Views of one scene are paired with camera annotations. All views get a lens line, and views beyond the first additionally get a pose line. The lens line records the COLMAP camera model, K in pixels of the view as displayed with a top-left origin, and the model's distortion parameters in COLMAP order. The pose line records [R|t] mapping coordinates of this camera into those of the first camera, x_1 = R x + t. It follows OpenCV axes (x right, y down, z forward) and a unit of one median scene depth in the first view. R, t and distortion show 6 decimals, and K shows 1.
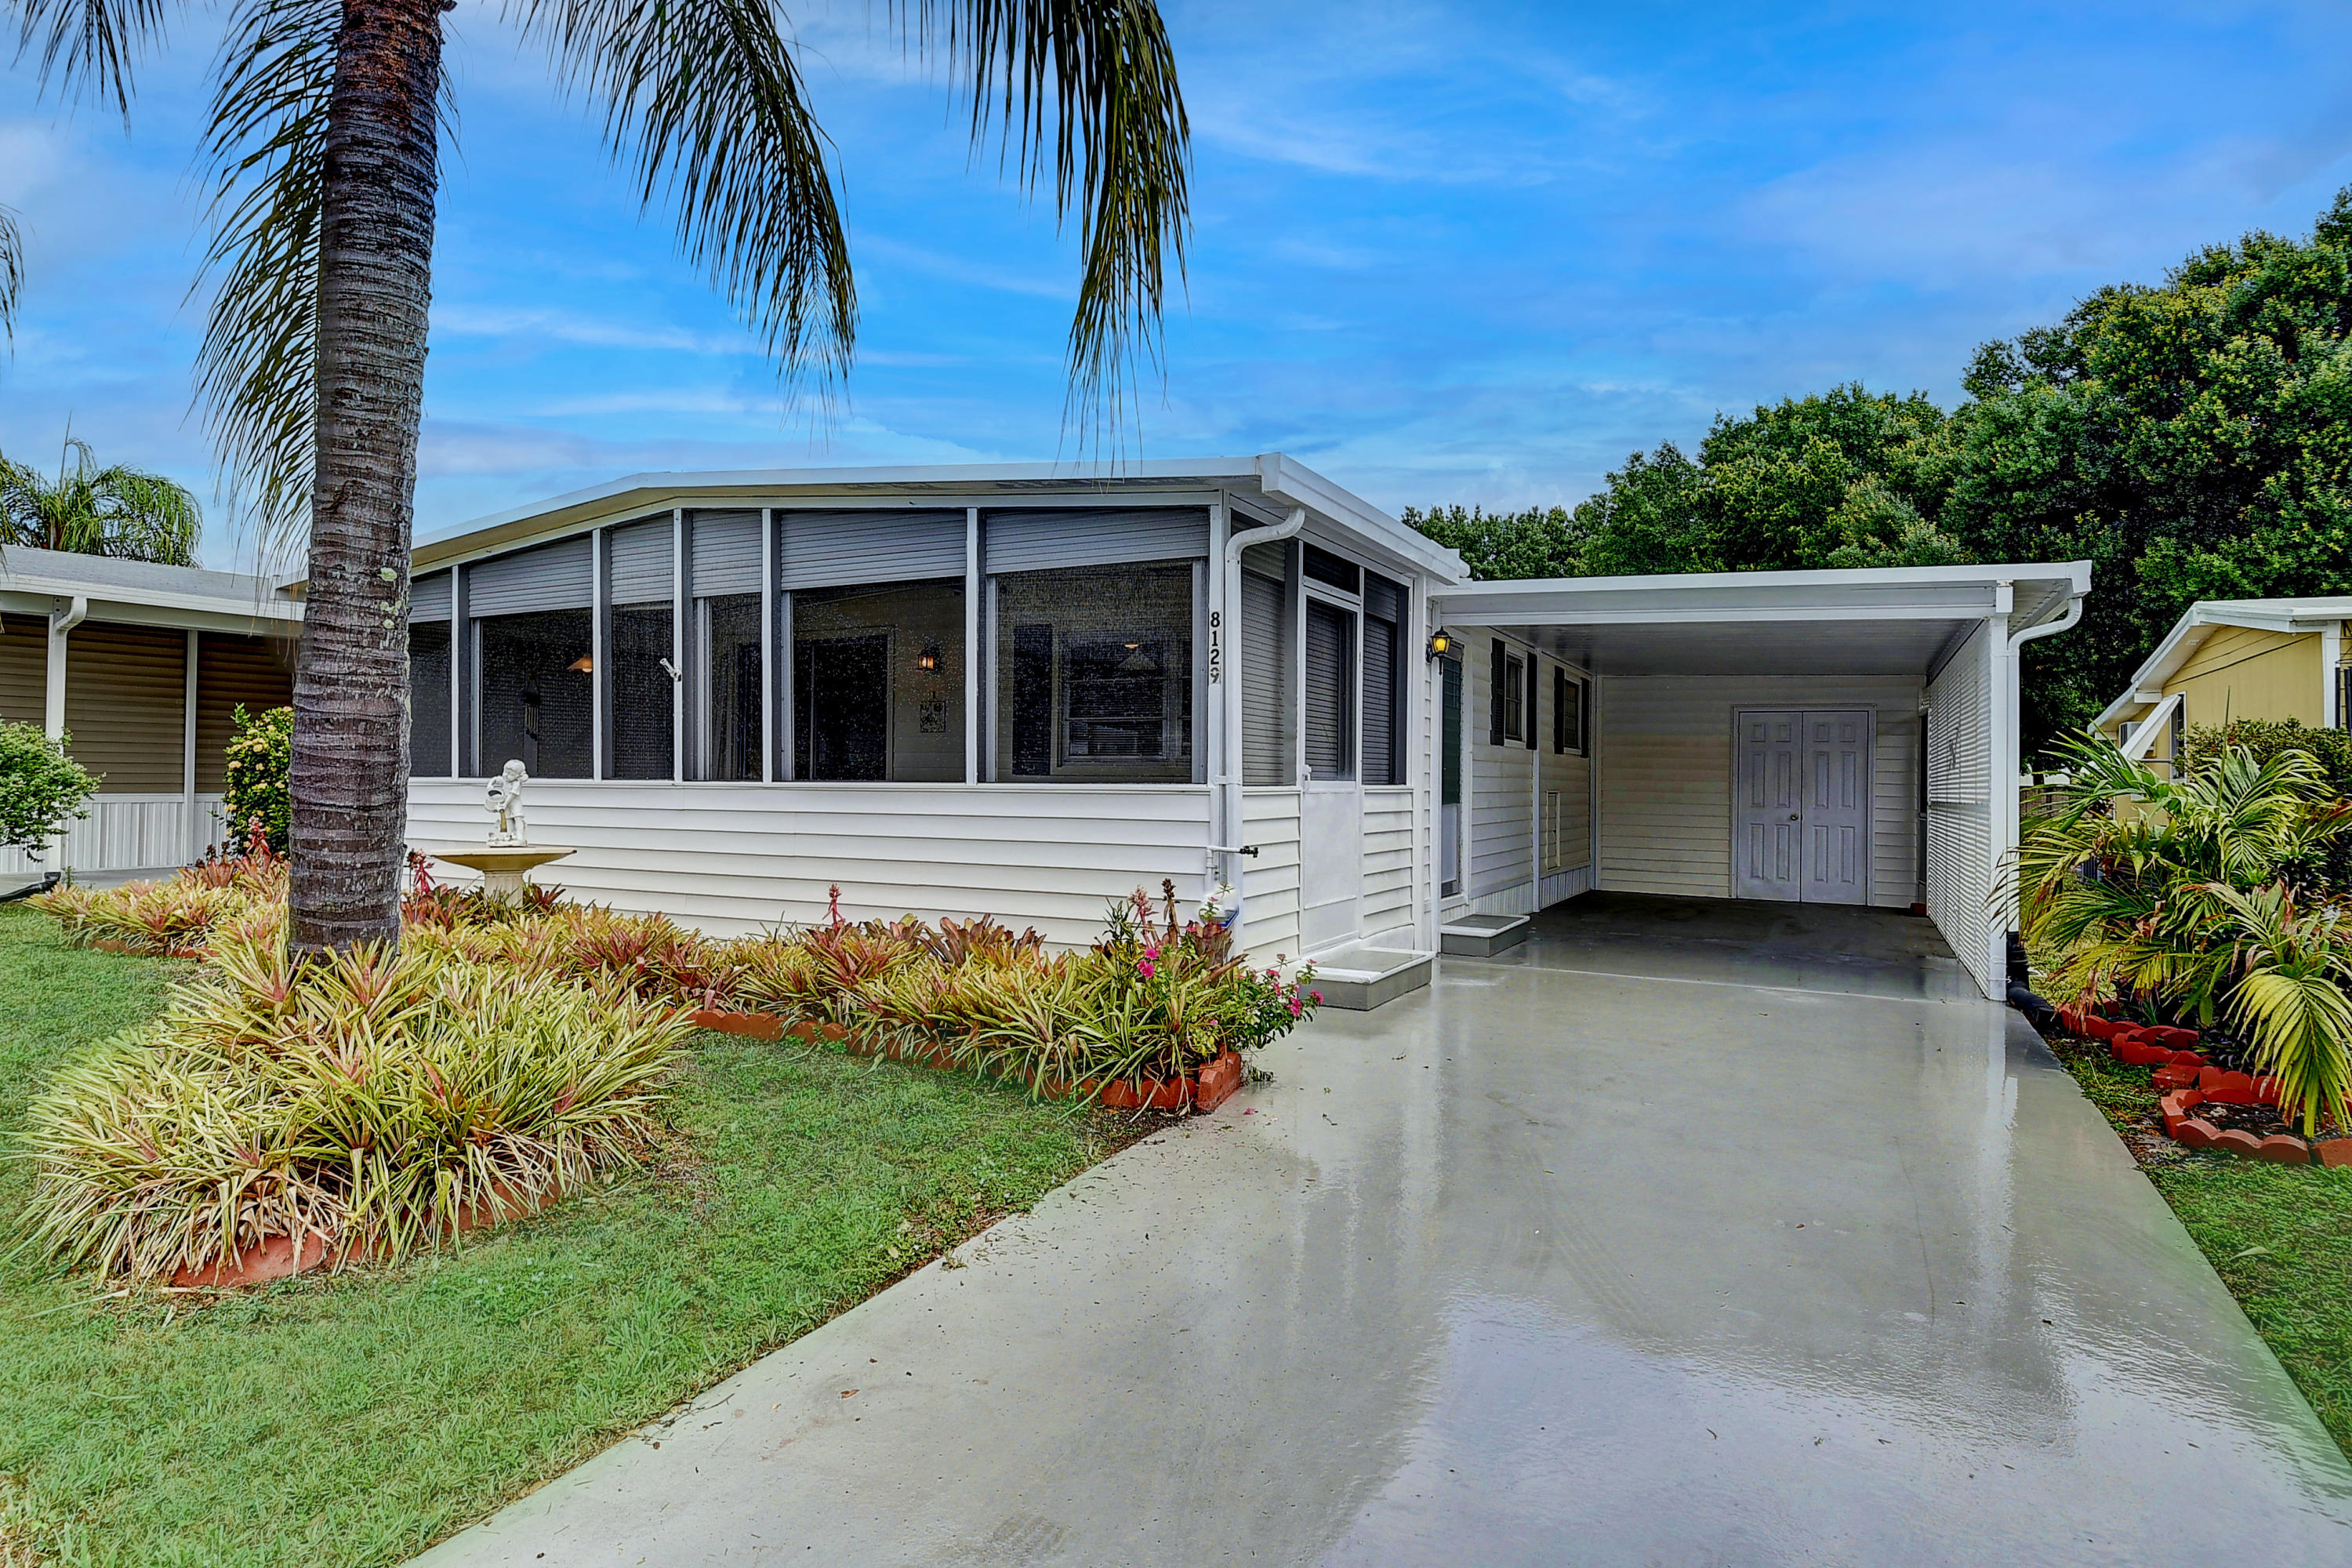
lens RADIAL K [[1274.0, 0, 1144.2], [0, 1274.0, 760.0], [0, 0, 1]] dist [0.019041, -0.031299]
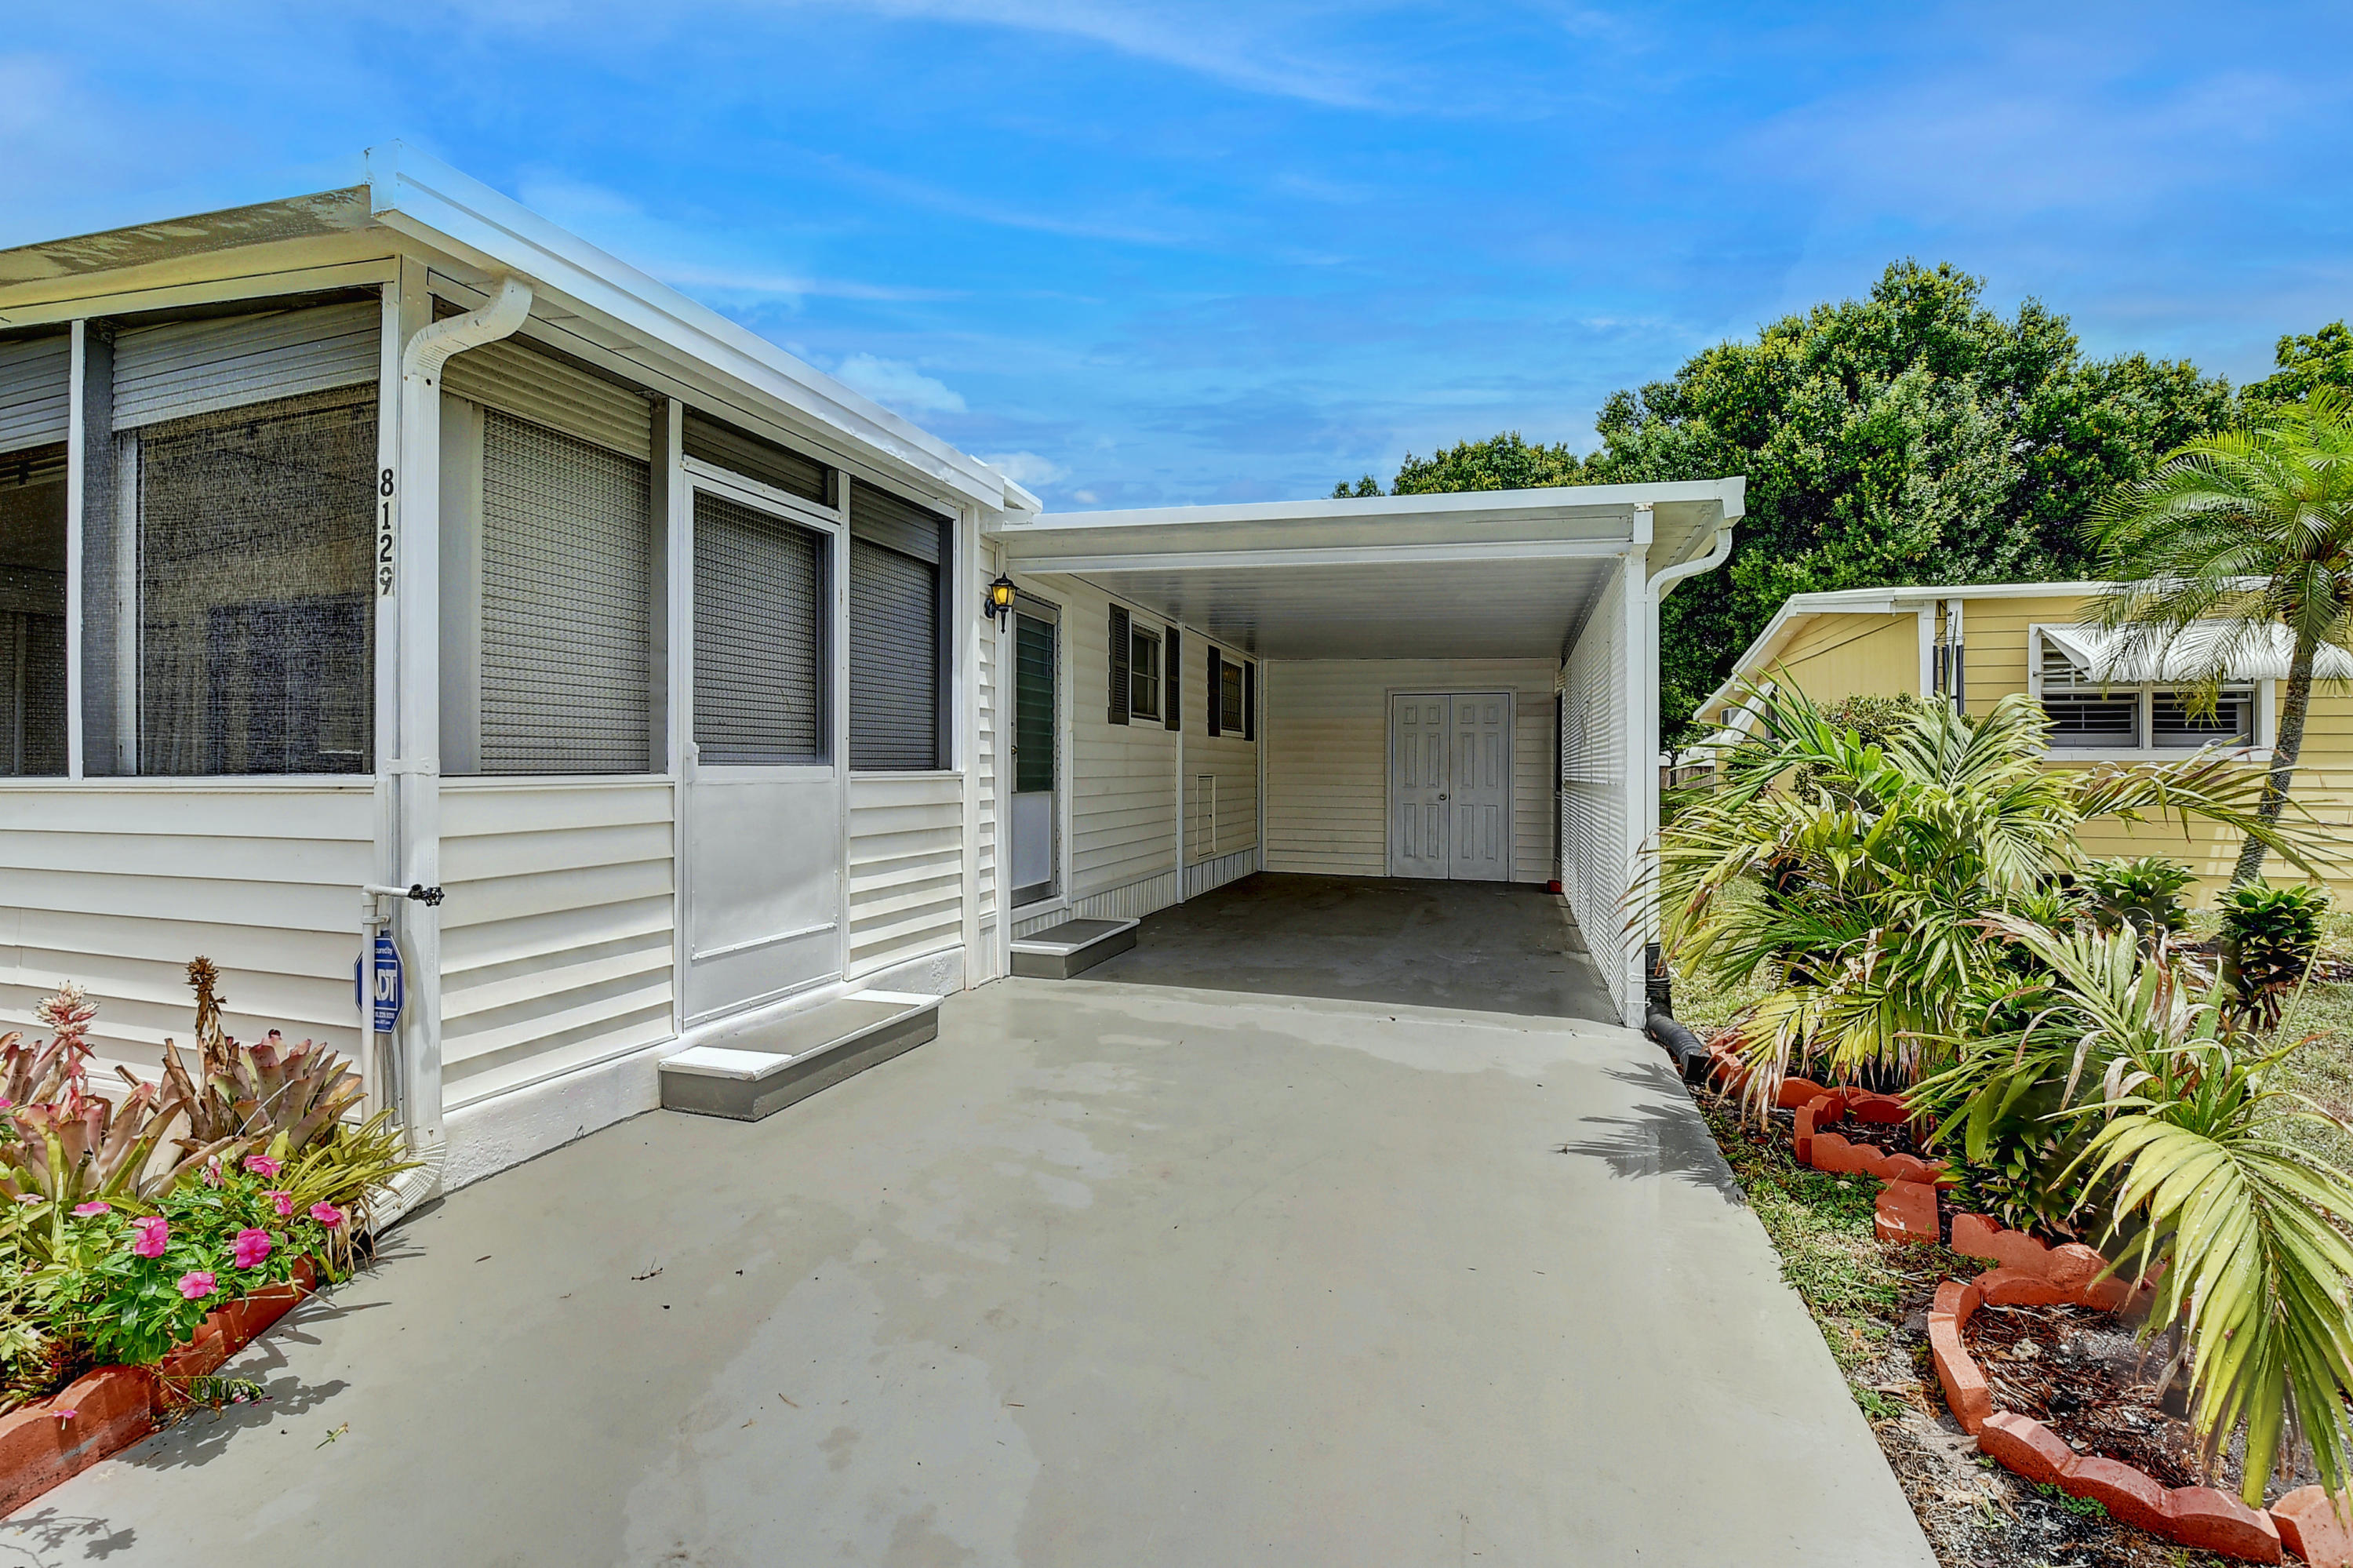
lens RADIAL K [[1024.6, 0, 1172.4], [0, 1024.6, 768.2], [0, 0, 1]] dist [0.059150, -0.061257]
pose [[0.983428, -0.011626, 0.180926, 0.225880], [0.008551, 0.999806, 0.017767, 0.007814], [-0.181097, -0.015925, 0.983336, 0.351231]]
